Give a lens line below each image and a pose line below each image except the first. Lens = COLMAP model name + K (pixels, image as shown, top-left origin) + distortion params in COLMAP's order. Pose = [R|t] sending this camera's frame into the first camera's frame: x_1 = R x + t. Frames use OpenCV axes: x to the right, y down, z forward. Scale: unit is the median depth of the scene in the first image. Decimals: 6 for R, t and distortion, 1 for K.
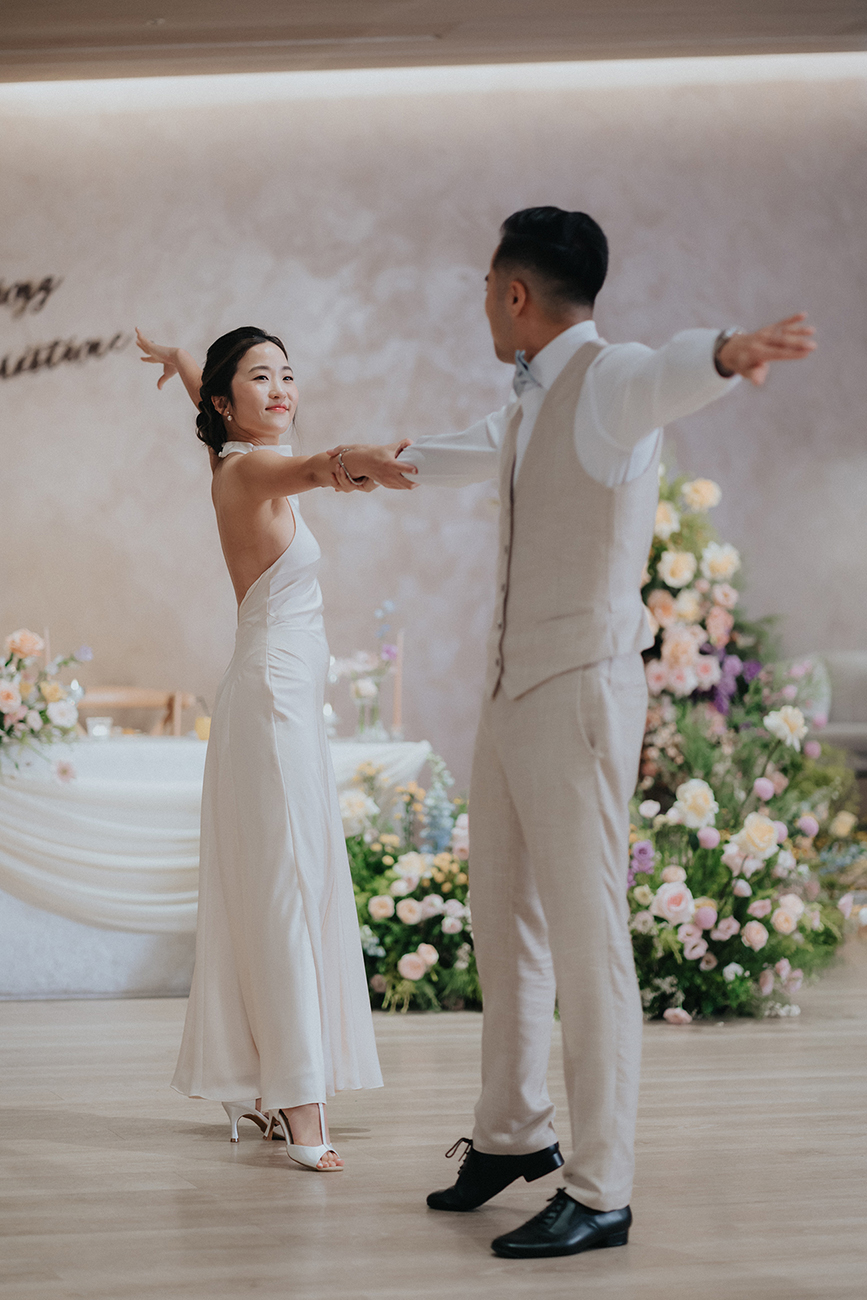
lens RADIAL K [[3133.6, 0, 433.5], [0, 3133.6, 650.0], [0, 0, 1]] dist [-0.015025, -0.146376]
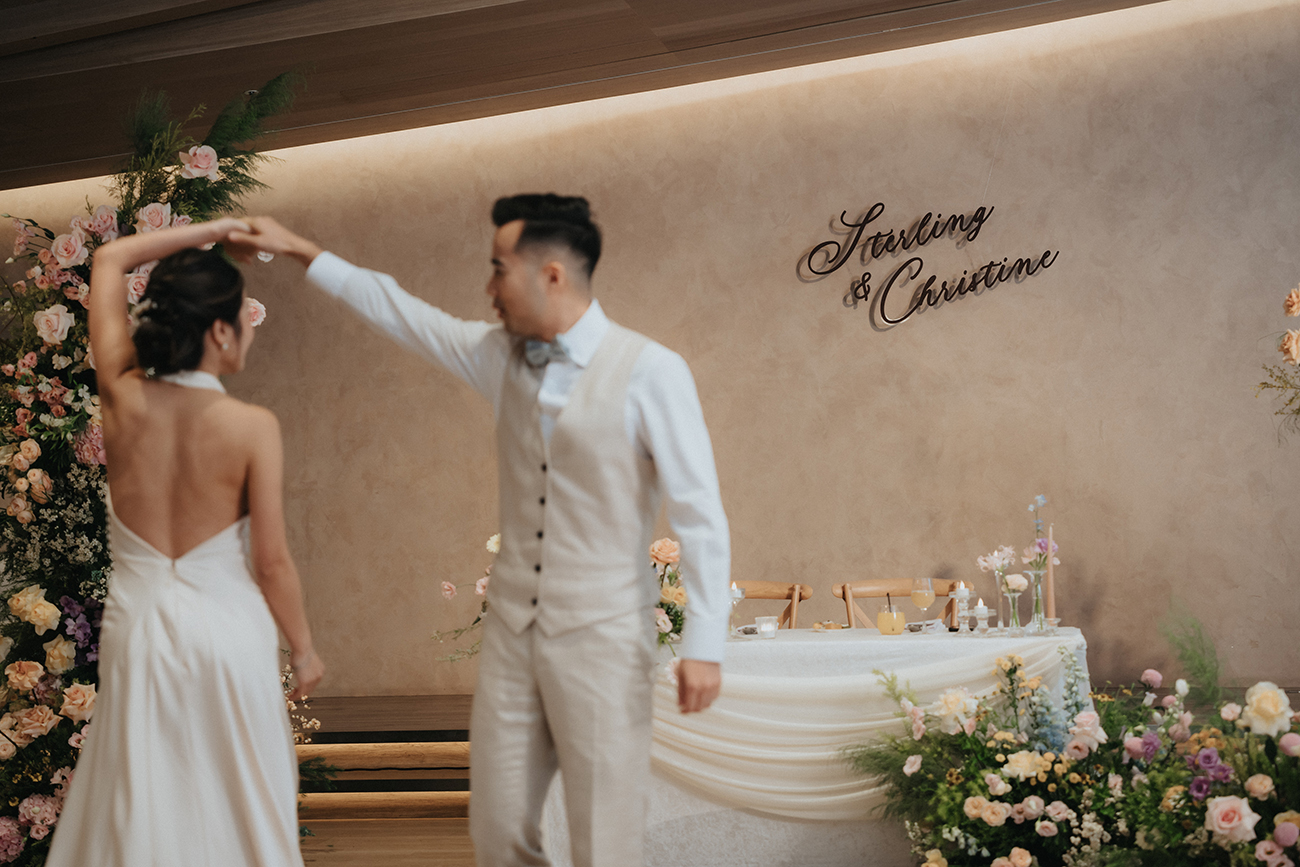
lens RADIAL K [[2323.9, 0, 685.0], [0, 2323.9, 434.4], [0, 0, 1]] dist [0.240127, 0.001442]
pose [[0.878533, -0.053341, -0.474693, 0.257444], [0.038365, 0.998415, -0.041187, -0.008846], [0.476138, 0.017973, 0.879187, 0.294252]]
